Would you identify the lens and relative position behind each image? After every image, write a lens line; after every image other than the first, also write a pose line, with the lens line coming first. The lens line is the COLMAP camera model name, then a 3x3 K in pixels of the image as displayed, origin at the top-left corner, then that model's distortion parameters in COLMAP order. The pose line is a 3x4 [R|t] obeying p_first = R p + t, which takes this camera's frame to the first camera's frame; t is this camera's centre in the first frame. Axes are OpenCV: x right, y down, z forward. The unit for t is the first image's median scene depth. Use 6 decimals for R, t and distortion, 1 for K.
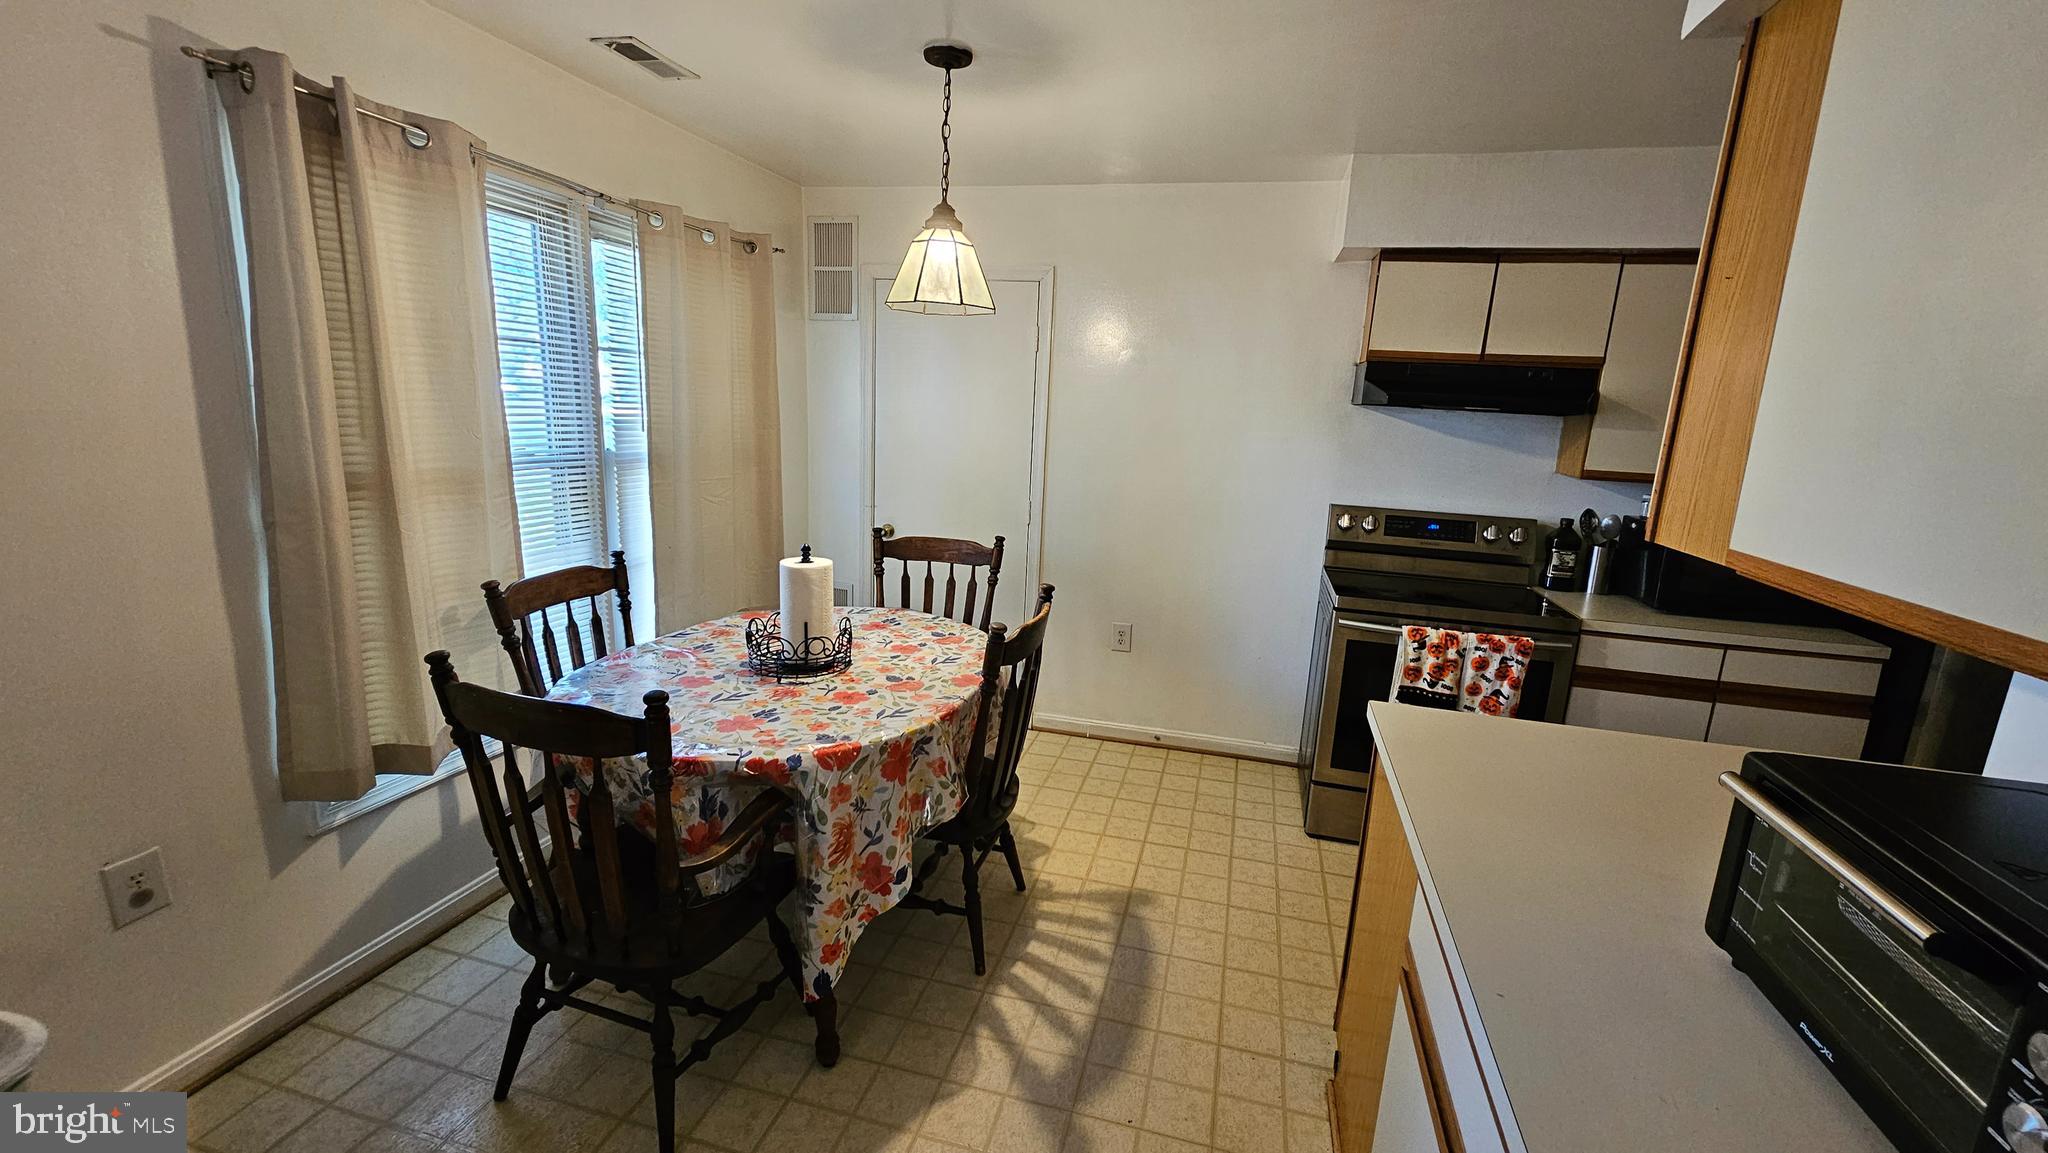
lens RADIAL K [[836.9, 0, 1028.6], [0, 836.9, 580.5], [0, 0, 1]] dist [-0.001784, 0.001656]
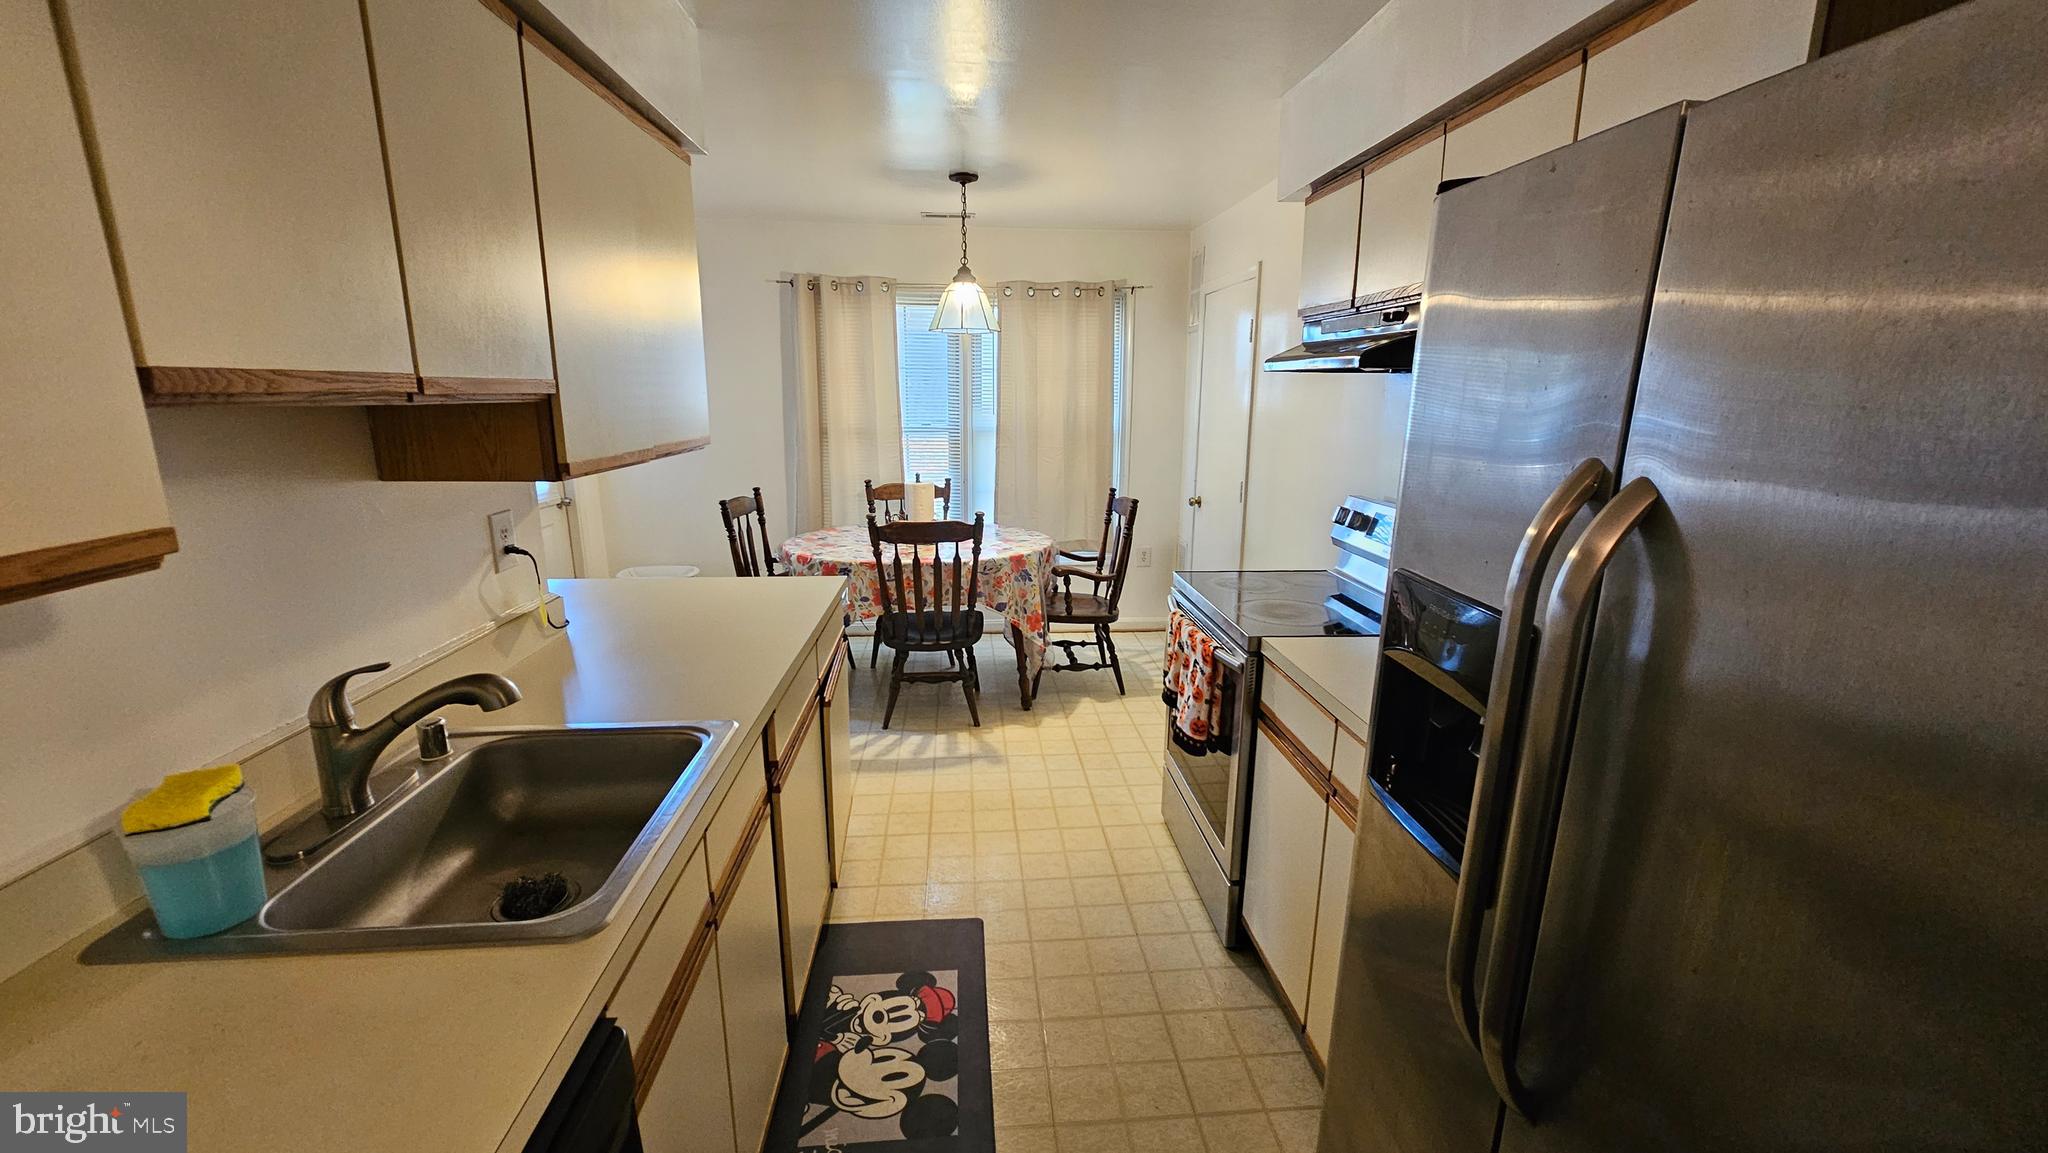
lens RADIAL K [[836.9, 0, 1023.1], [0, 836.9, 580.2], [0, 0, 1]] dist [-0.001784, 0.001656]
pose [[0.335605, 0.168253, -0.926855, 1.496548], [-0.190964, 0.975642, 0.107964, -0.055302], [0.922444, 0.140763, 0.359560, 0.592866]]
